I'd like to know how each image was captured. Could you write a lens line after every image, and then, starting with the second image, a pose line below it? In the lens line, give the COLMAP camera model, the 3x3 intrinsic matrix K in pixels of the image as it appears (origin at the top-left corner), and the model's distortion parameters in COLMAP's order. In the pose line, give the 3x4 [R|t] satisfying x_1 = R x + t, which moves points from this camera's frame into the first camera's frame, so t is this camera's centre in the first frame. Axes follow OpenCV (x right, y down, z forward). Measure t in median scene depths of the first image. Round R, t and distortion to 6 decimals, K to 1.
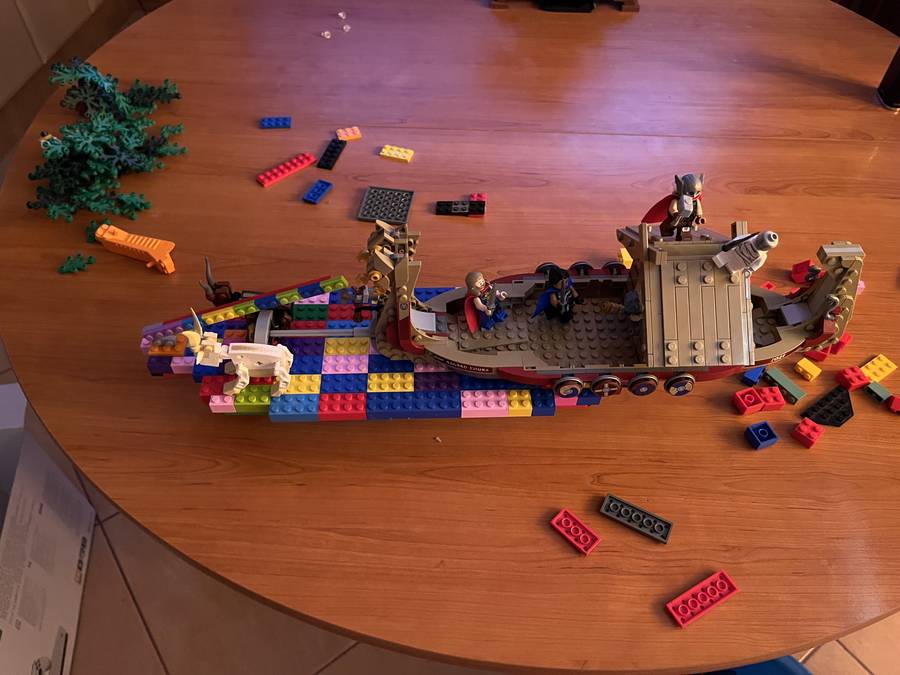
lens RADIAL K [[691.8, 0, 452.9], [0, 691.8, 331.1], [0, 0, 1]] dist [0.032145, -0.058287]
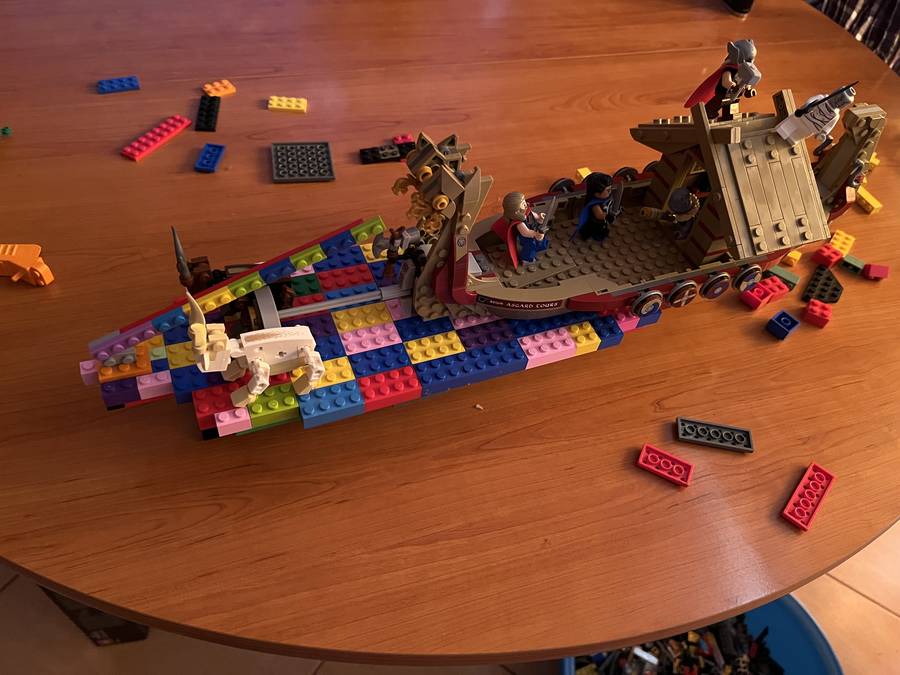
lens RADIAL K [[691.8, 0, 453.9], [0, 691.8, 333.4], [0, 0, 1]] dist [0.032145, -0.058287]
pose [[0.933549, -0.205374, 0.293781, -0.299554], [0.200979, 0.978542, 0.045418, 0.026177], [-0.296805, 0.016644, 0.954793, 0.218621]]
